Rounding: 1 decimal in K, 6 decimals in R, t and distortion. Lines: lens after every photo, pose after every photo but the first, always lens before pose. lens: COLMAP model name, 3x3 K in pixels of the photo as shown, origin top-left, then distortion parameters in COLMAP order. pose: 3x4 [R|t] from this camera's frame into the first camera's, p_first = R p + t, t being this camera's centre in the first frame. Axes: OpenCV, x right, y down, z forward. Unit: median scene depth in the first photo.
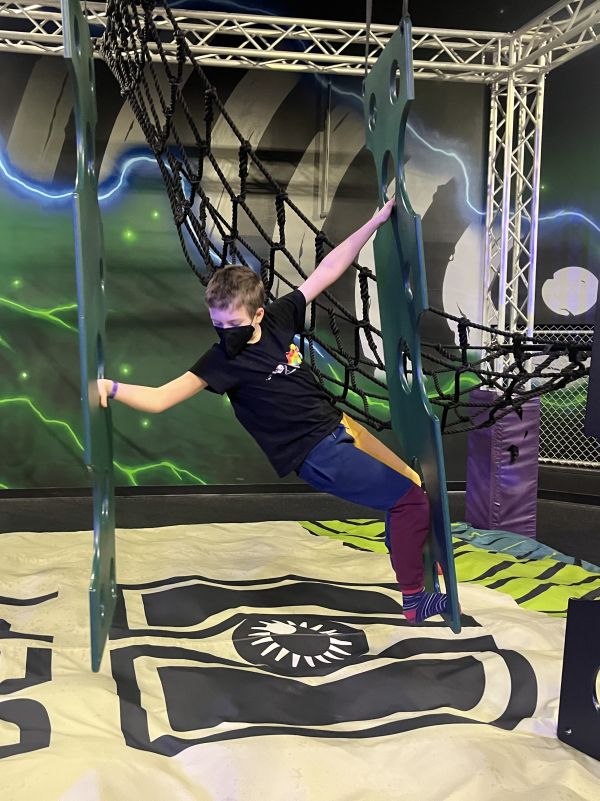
lens RADIAL K [[721.5, 0, 299.0], [0, 721.5, 369.4], [0, 0, 1]] dist [-0.040270, -0.005191]
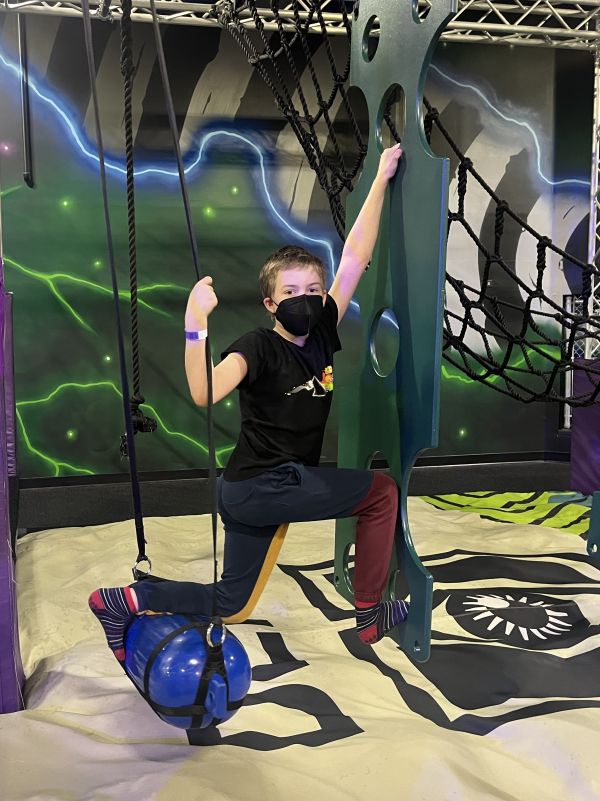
lens RADIAL K [[723.0, 0, 300.5], [0, 723.0, 382.3], [0, 0, 1]] dist [0.008608, -0.013636]
pose [[0.998461, -0.028529, 0.047553, -0.228478], [0.025806, 0.998045, 0.056924, -0.012358], [-0.049084, -0.055609, 0.997245, 0.001228]]
